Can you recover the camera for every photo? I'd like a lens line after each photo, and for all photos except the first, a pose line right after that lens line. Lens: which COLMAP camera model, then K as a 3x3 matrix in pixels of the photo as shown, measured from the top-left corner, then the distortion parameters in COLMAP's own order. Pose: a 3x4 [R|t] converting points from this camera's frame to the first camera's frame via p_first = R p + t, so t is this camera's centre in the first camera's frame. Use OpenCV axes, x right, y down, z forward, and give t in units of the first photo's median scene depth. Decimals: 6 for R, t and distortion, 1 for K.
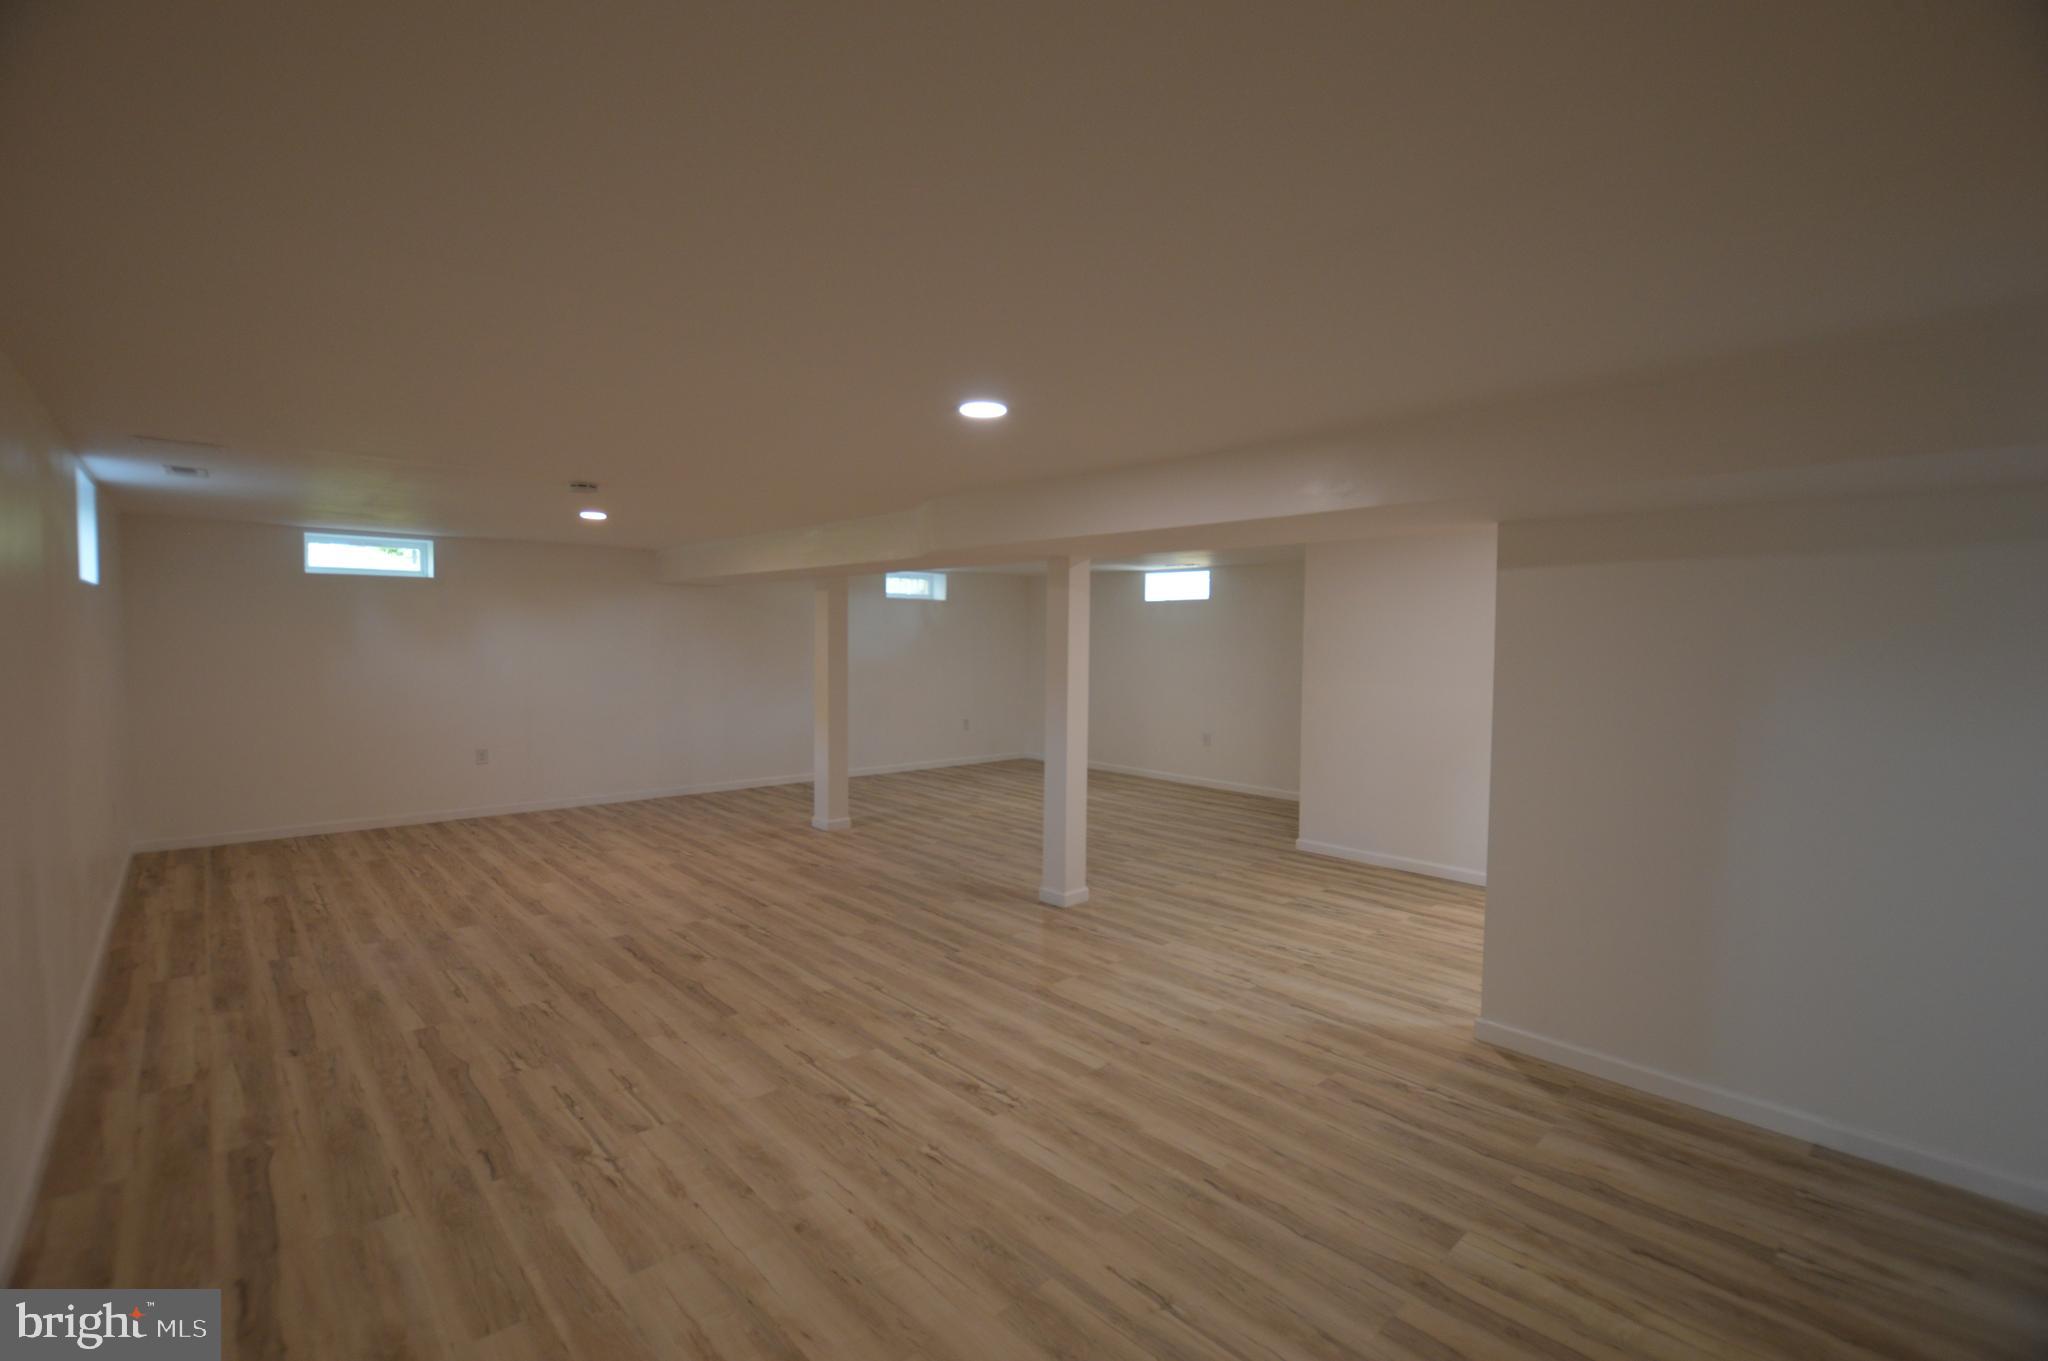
lens RADIAL K [[912.9, 0, 1015.4], [0, 912.9, 687.3], [0, 0, 1]] dist [-0.031784, 0.002258]
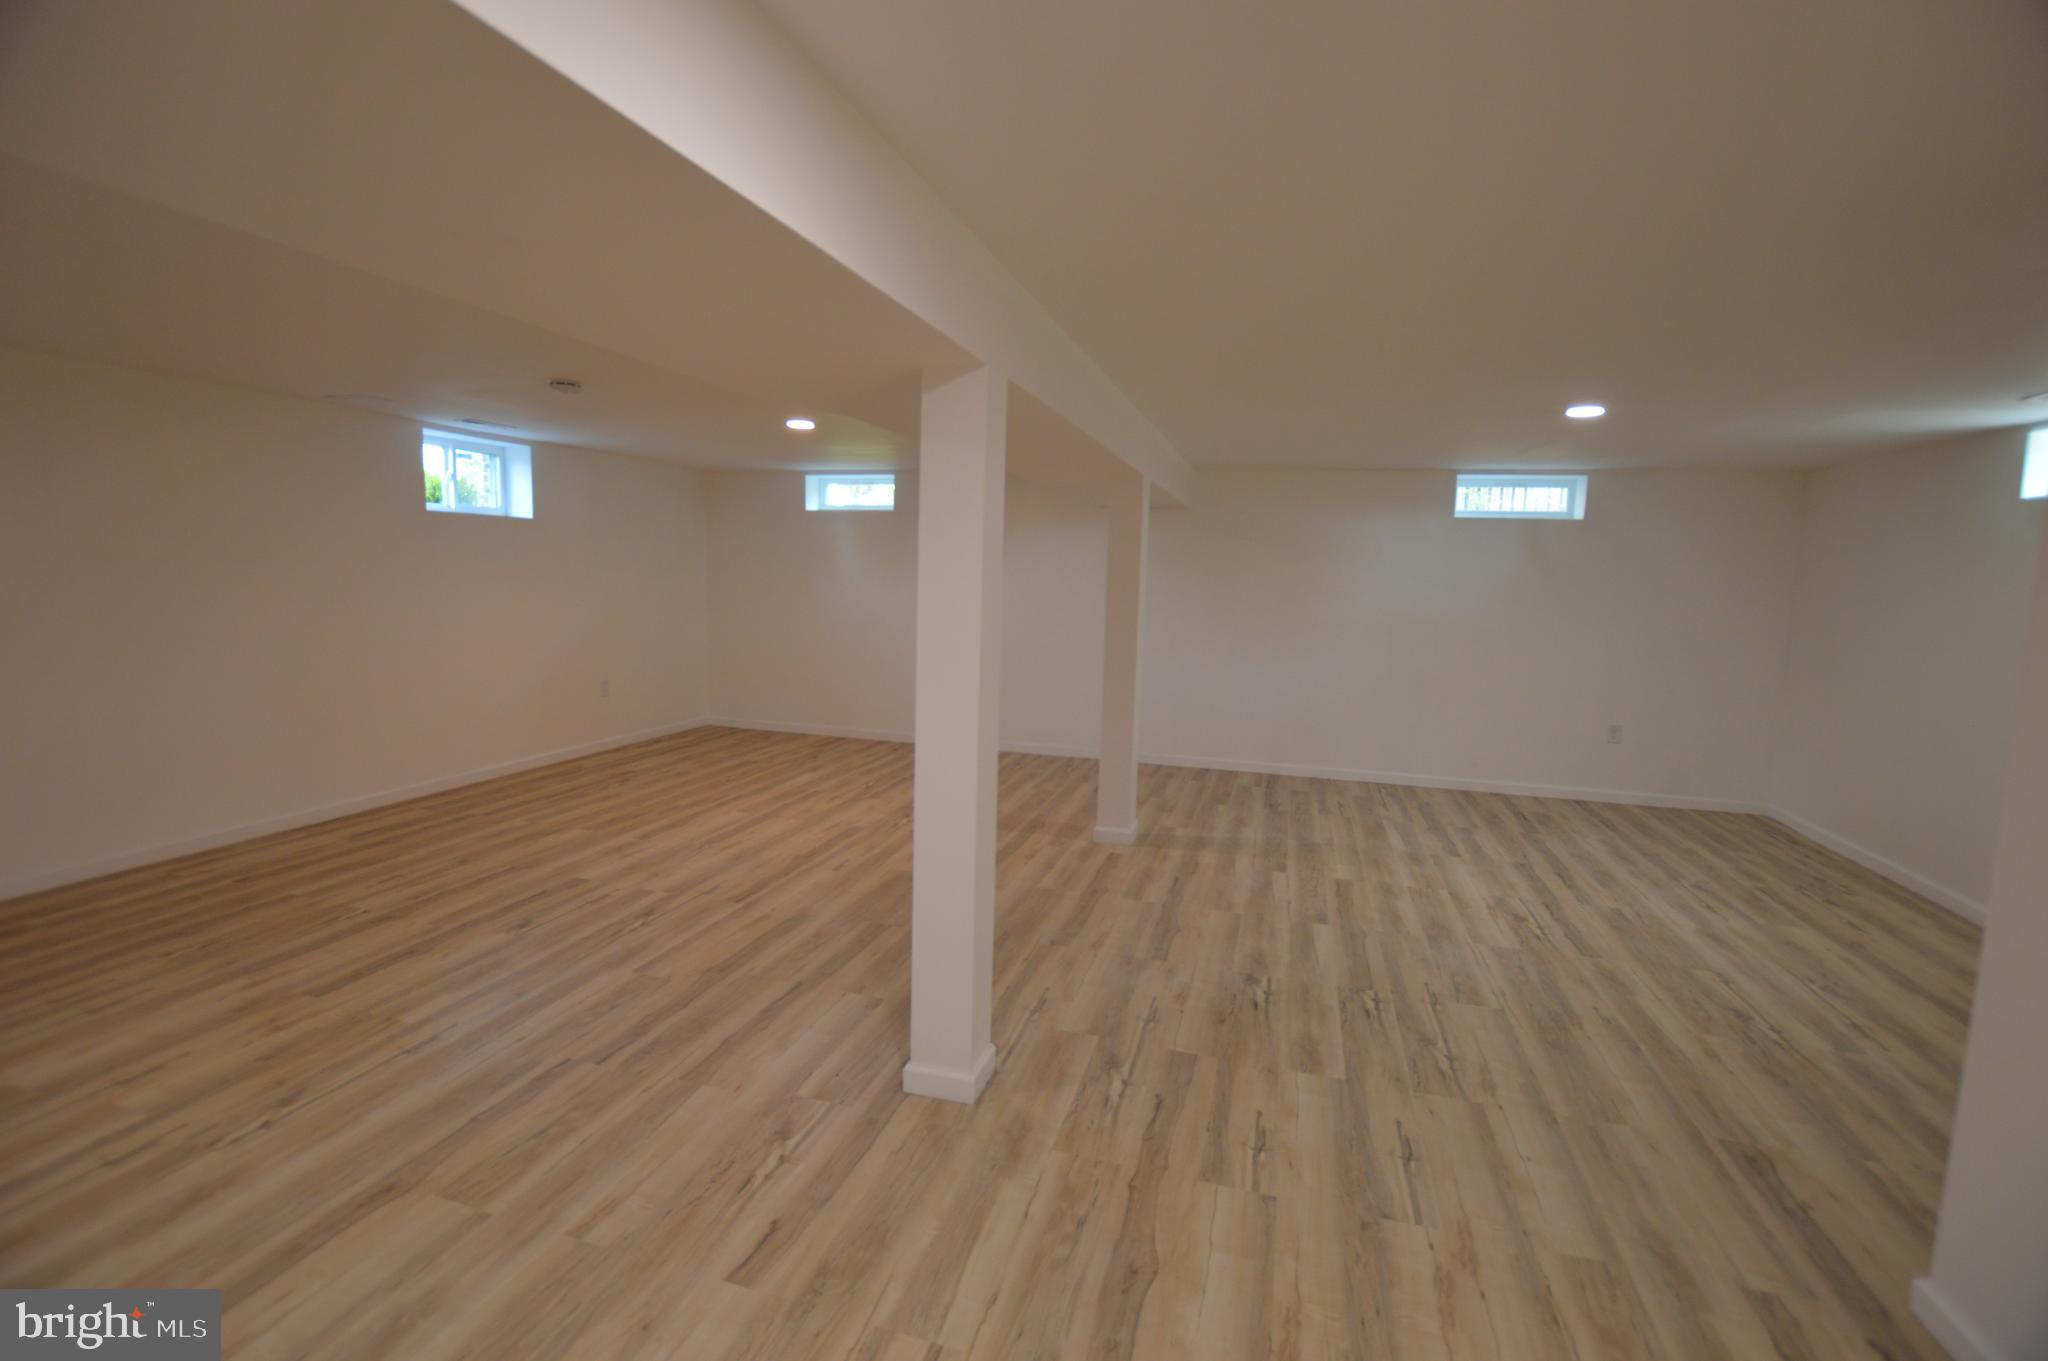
lens RADIAL K [[912.9, 0, 1023.1], [0, 912.9, 670.9], [0, 0, 1]] dist [-0.031784, 0.002258]
pose [[0.518376, 0.092914, -0.850090, 0.520854], [-0.070853, 0.995328, 0.065583, -0.024024], [0.852212, 0.026235, 0.522538, 0.852823]]
